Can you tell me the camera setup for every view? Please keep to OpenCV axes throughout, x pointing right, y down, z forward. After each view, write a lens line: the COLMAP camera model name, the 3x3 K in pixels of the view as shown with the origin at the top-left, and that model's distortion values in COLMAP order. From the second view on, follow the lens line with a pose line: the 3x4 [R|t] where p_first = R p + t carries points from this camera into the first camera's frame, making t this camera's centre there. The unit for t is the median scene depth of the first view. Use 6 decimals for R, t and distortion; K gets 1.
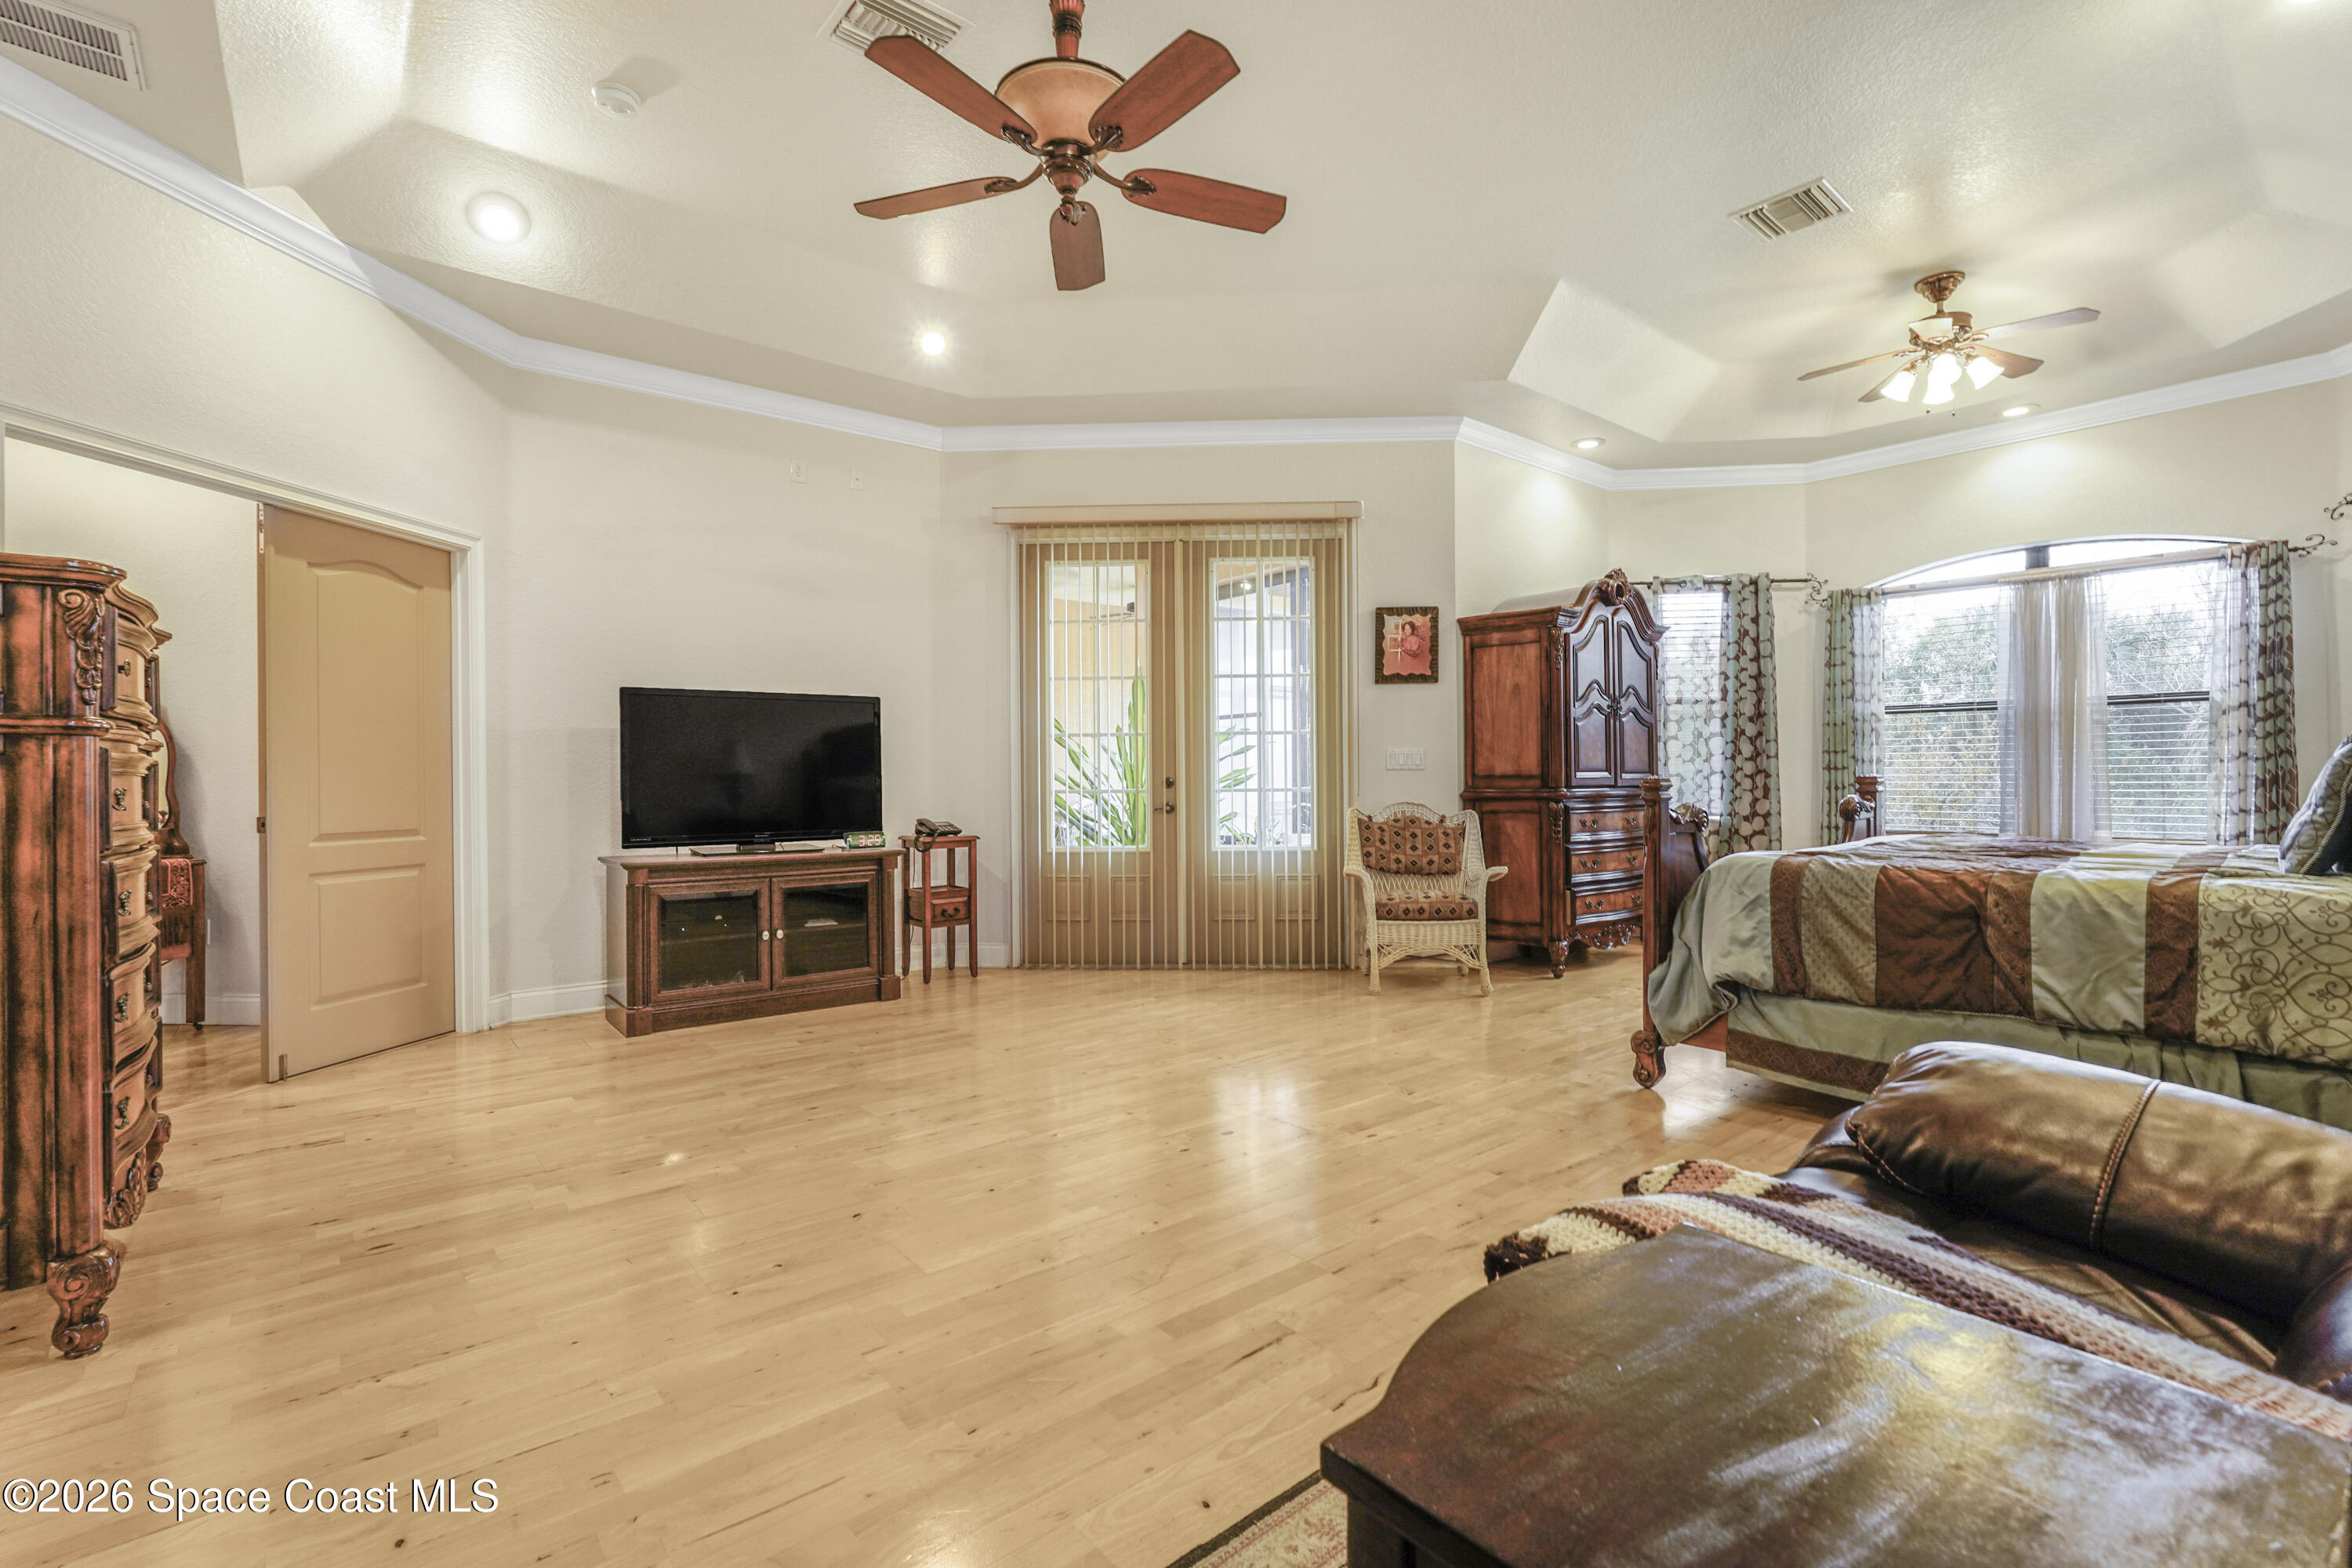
lens RADIAL K [[1072.0, 0, 1194.2], [0, 1072.0, 776.5], [0, 0, 1]] dist [-0.012617, 0.000606]
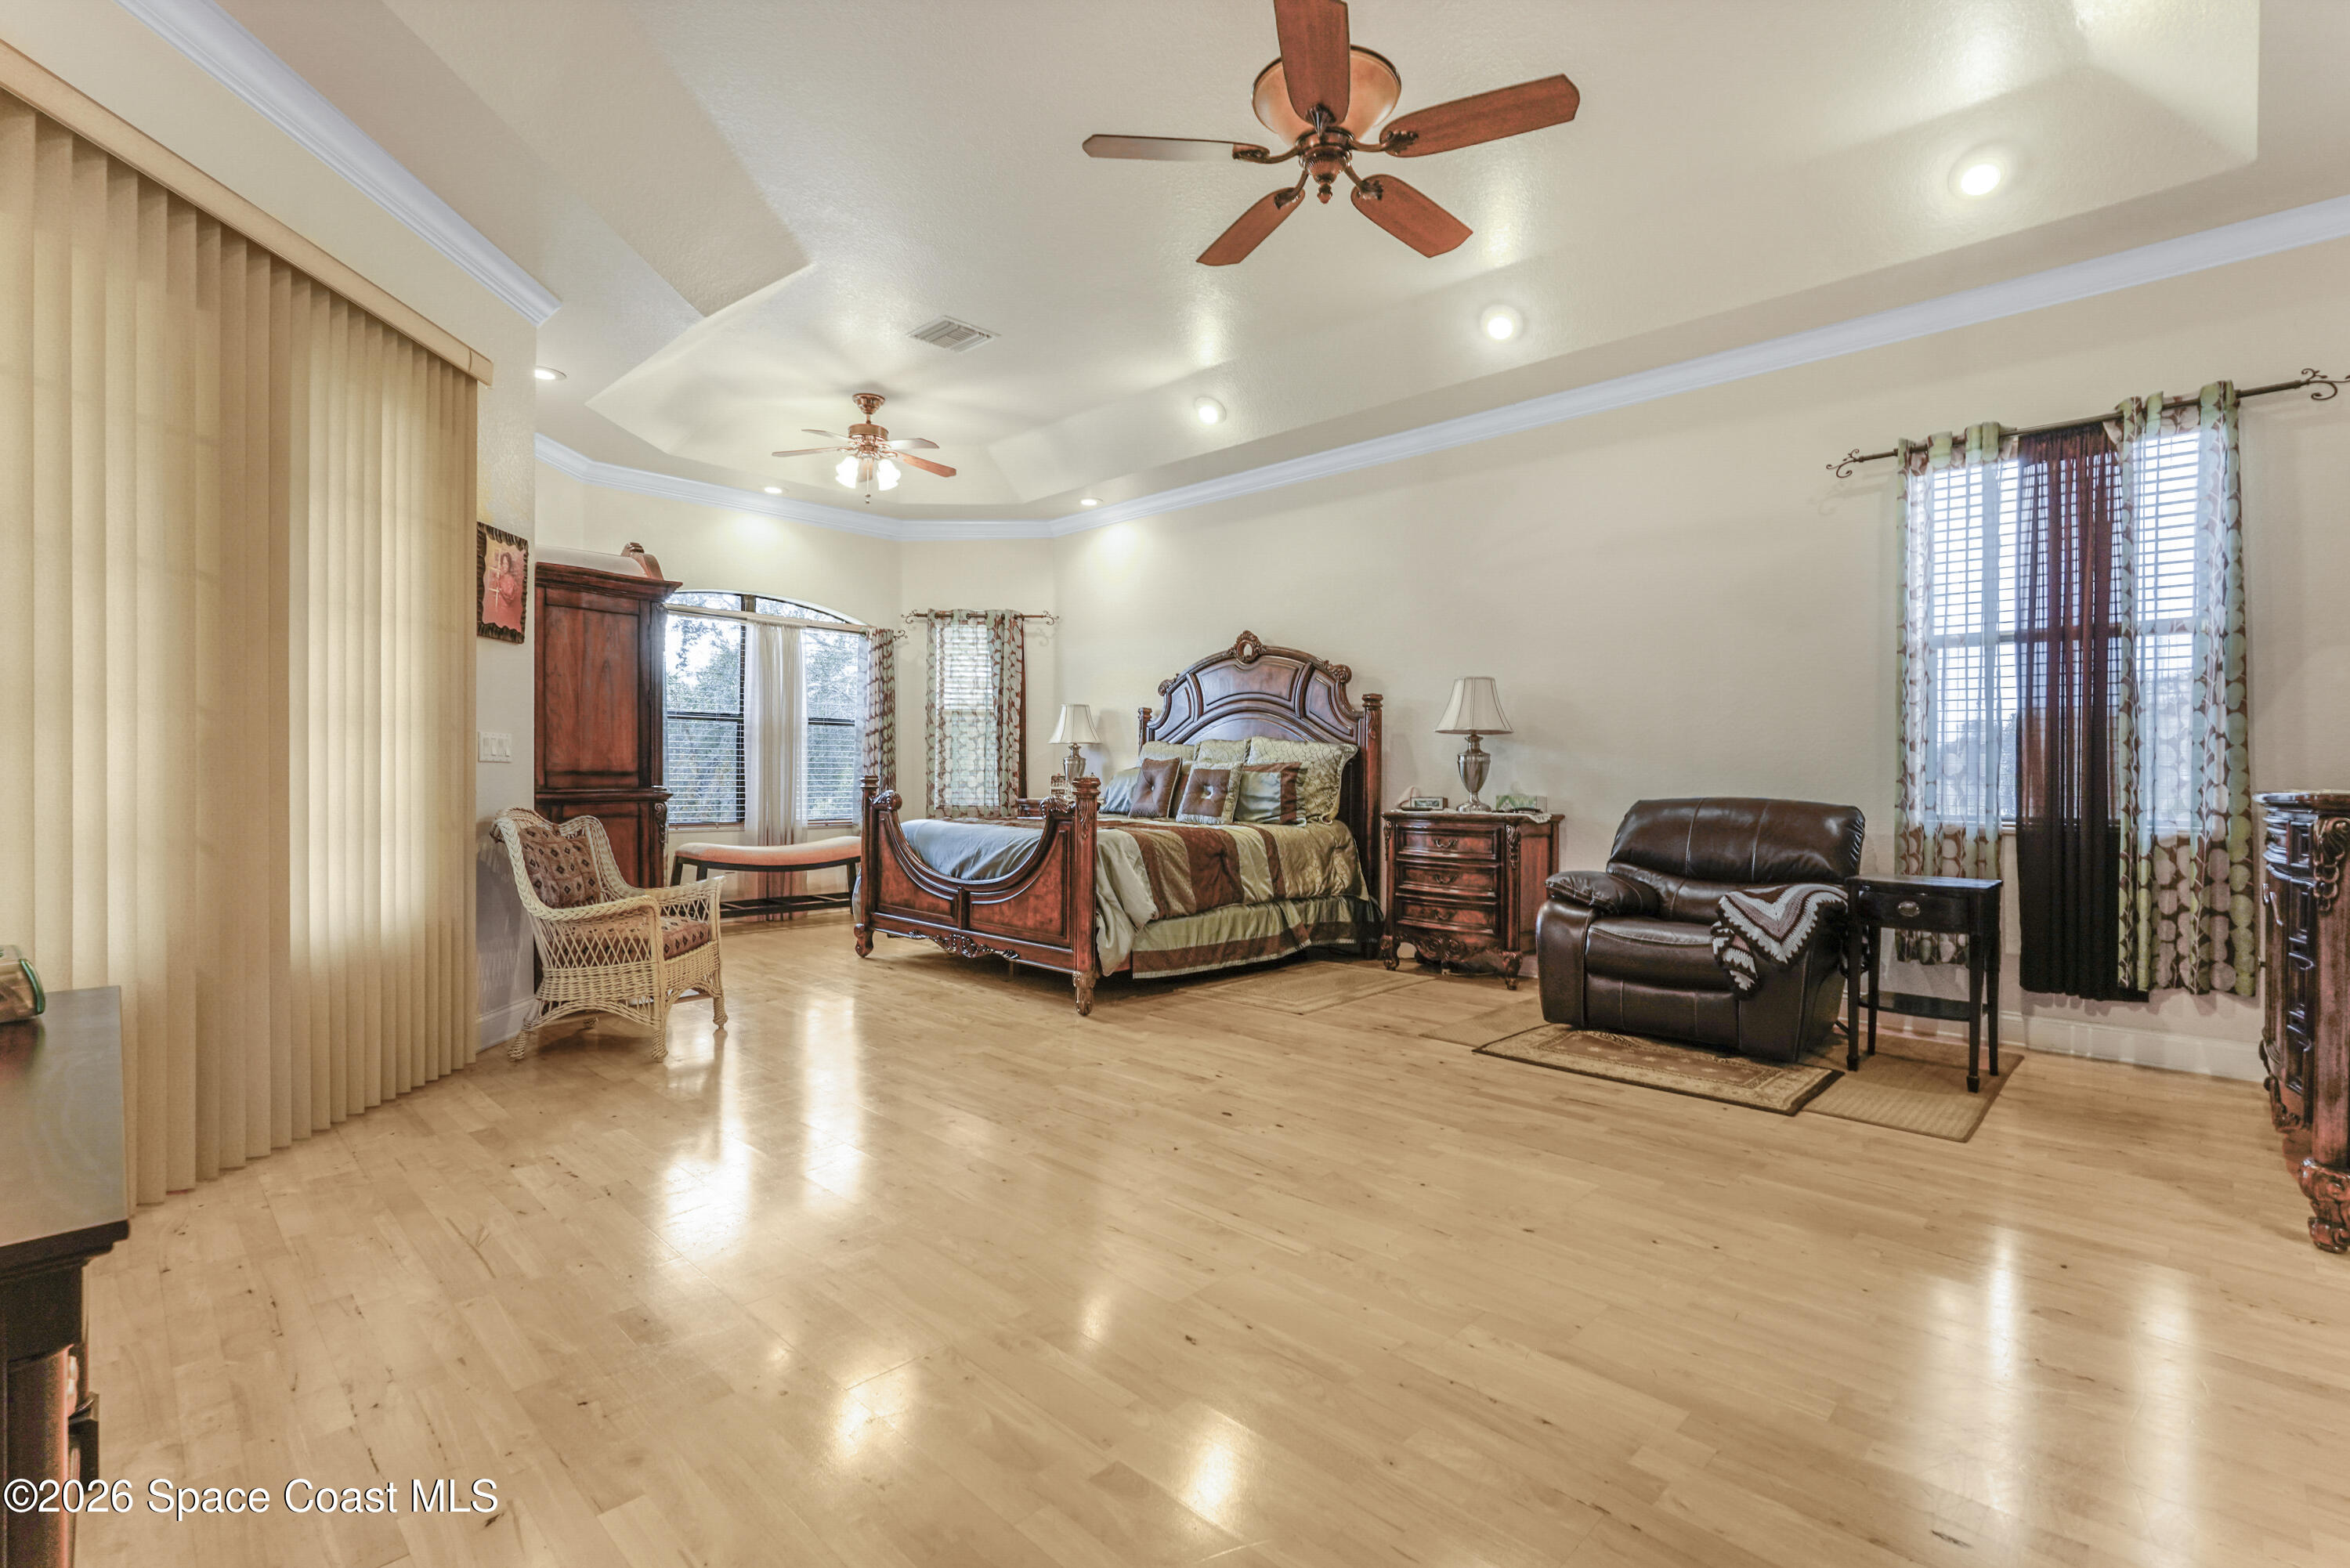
lens RADIAL K [[1071.0, 0, 1191.0], [0, 1071.0, 787.3], [0, 0, 1]] dist [-0.012617, 0.000606]
pose [[-0.109484, -0.006912, 0.993965, -0.629126], [-0.008431, 0.999946, 0.006025, 0.002403], [-0.993953, -0.007721, -0.109537, 0.714698]]
